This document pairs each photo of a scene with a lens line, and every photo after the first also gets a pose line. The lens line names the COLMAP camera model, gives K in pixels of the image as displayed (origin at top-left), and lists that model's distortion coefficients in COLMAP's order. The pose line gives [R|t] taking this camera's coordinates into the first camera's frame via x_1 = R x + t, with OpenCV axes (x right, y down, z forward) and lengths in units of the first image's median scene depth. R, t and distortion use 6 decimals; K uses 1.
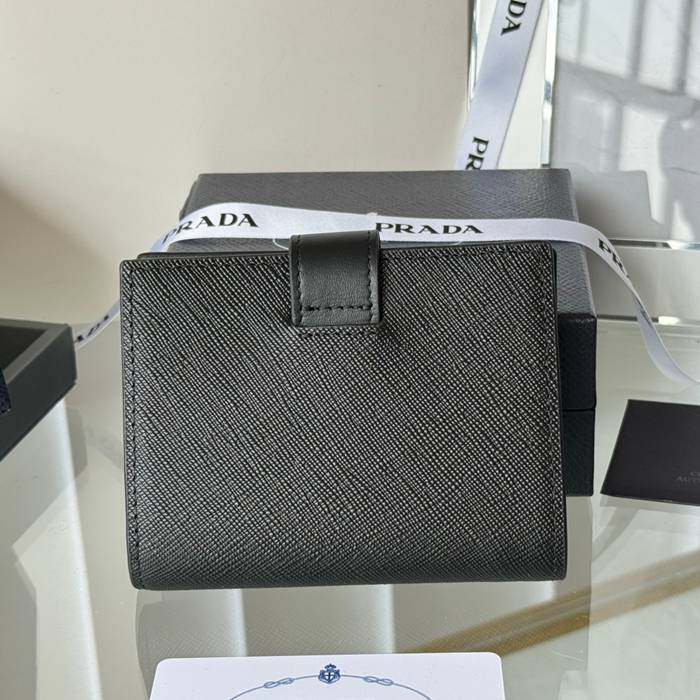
lens RADIAL K [[1674.2, 0, 373.1], [0, 1674.2, 351.3], [0, 0, 1]] dist [0.080373, 0.333932]
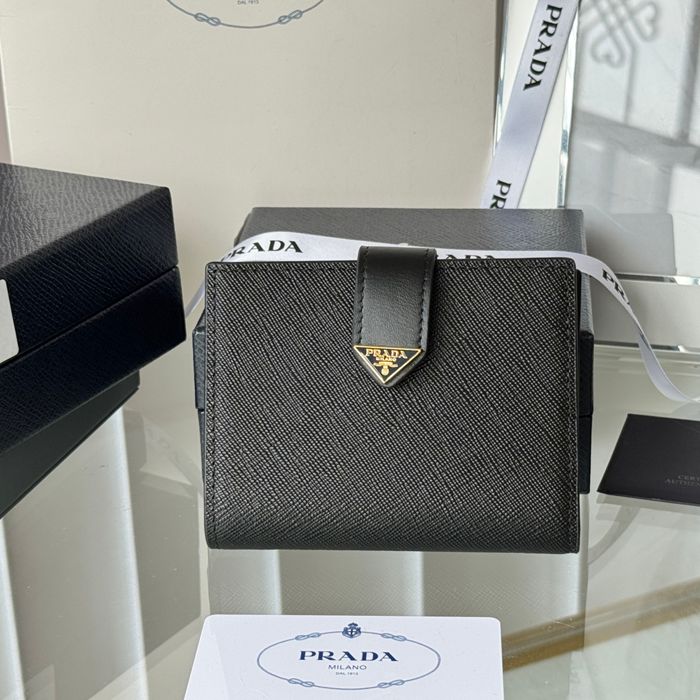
lens RADIAL K [[1690.5, 0, 350.0], [0, 1690.5, 350.0], [0, 0, 1]] dist [0.028565, 0.783085]
pose [[0.998736, 0.024359, -0.043971, 0.015298], [-0.025935, 0.999028, -0.035646, 0.031116], [0.043060, 0.036741, 0.998397, -0.139172]]
